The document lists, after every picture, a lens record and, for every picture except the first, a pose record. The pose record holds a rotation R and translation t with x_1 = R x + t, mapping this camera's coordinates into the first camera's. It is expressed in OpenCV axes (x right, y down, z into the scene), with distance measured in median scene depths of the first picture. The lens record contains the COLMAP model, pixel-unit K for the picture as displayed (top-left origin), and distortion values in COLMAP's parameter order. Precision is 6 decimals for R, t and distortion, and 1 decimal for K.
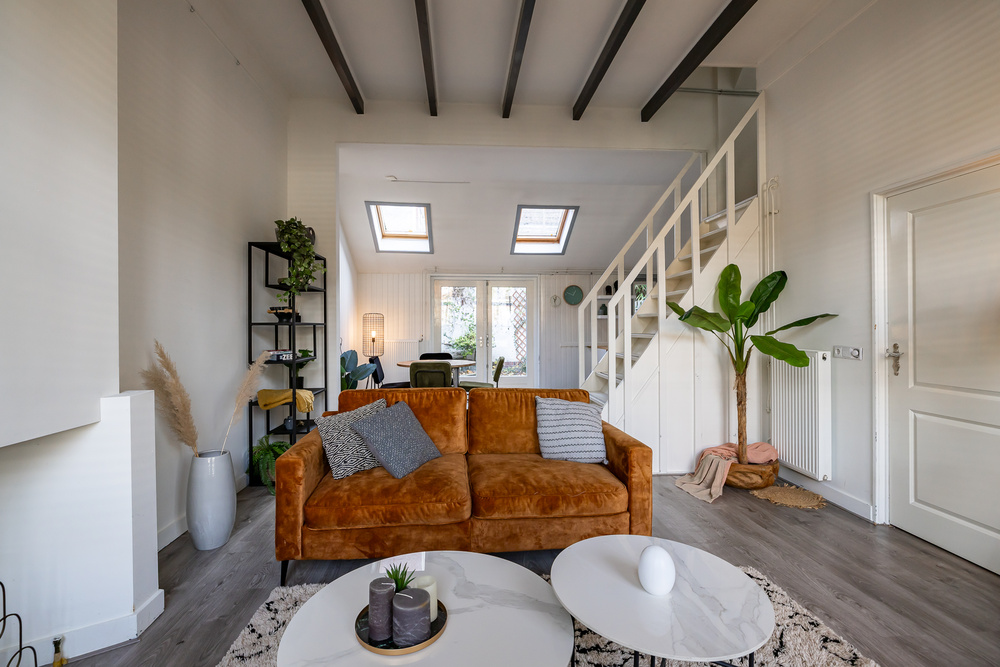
lens RADIAL K [[457.6, 0, 495.5], [0, 457.6, 328.5], [0, 0, 1]] dist [-0.011751, 0.002030]
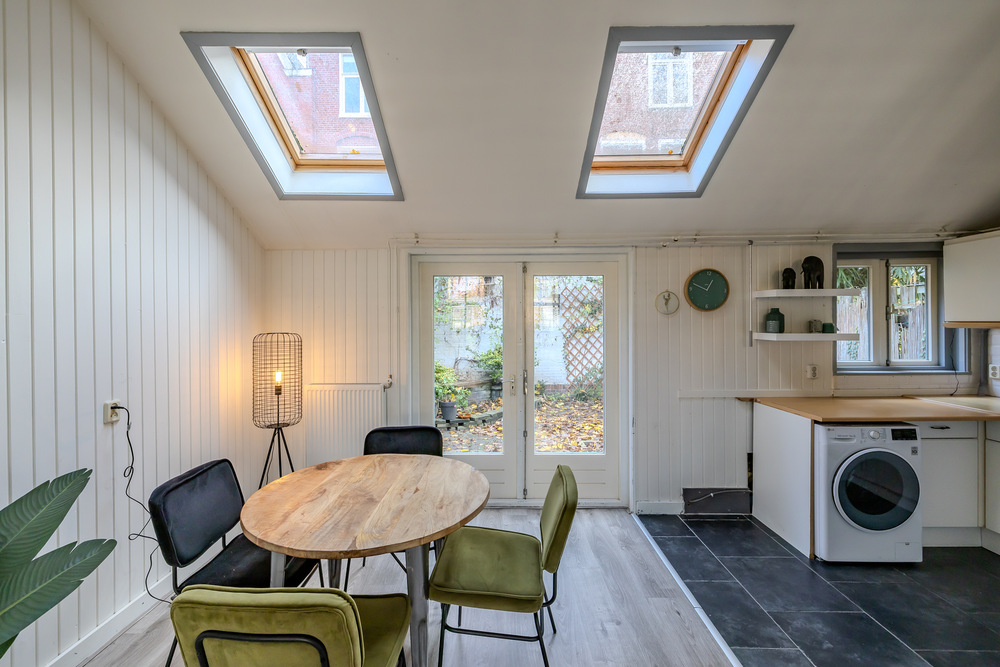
lens RADIAL K [[421.6, 0, 492.1], [0, 421.6, 326.0], [0, 0, 1]] dist [-0.001423, 0.000822]
pose [[0.994857, -0.001934, -0.101273, -0.008437], [0.002152, 0.999996, 0.002049, -0.044772], [0.101268, -0.002256, 0.994857, 0.659667]]
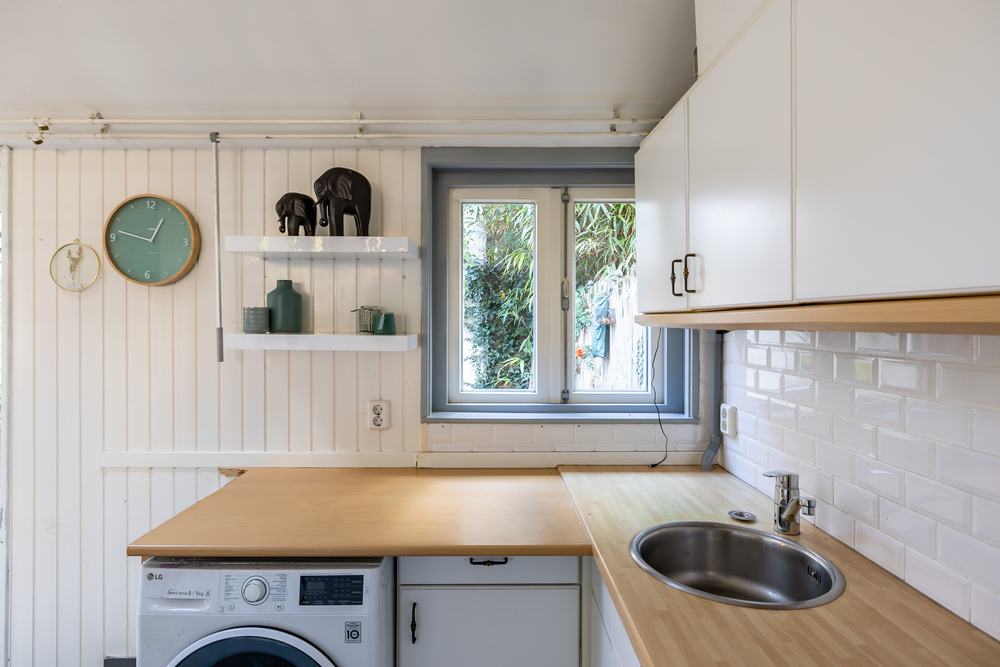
lens RADIAL K [[544.4, 0, 496.7], [0, 544.4, 325.6], [0, 0, 1]] dist [0.002264, -0.002024]
pose [[0.997364, 0.009033, -0.071996, 0.430062], [-0.009004, 0.999959, 0.000720, -0.040127], [0.072000, -0.000070, 0.997405, 0.905174]]
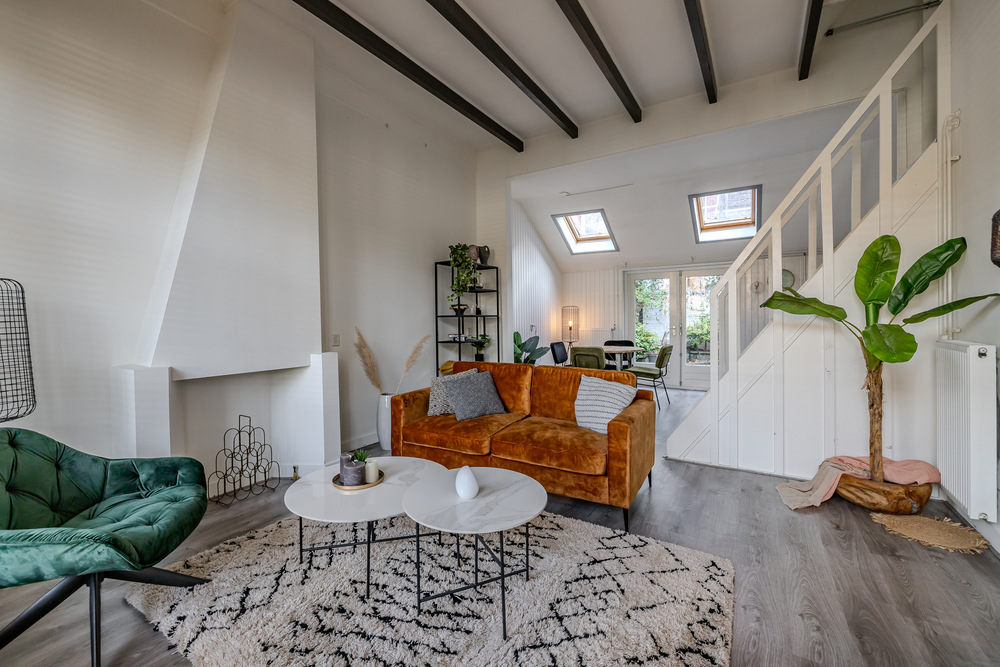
lens RADIAL K [[421.6, 0, 495.2], [0, 421.6, 326.3], [0, 0, 1]] dist [-0.001423, 0.000822]
pose [[0.806482, 0.002505, -0.591253, 0.250580], [0.007662, 0.999863, 0.014686, 0.001992], [0.591209, -0.016374, 0.806352, -0.006719]]
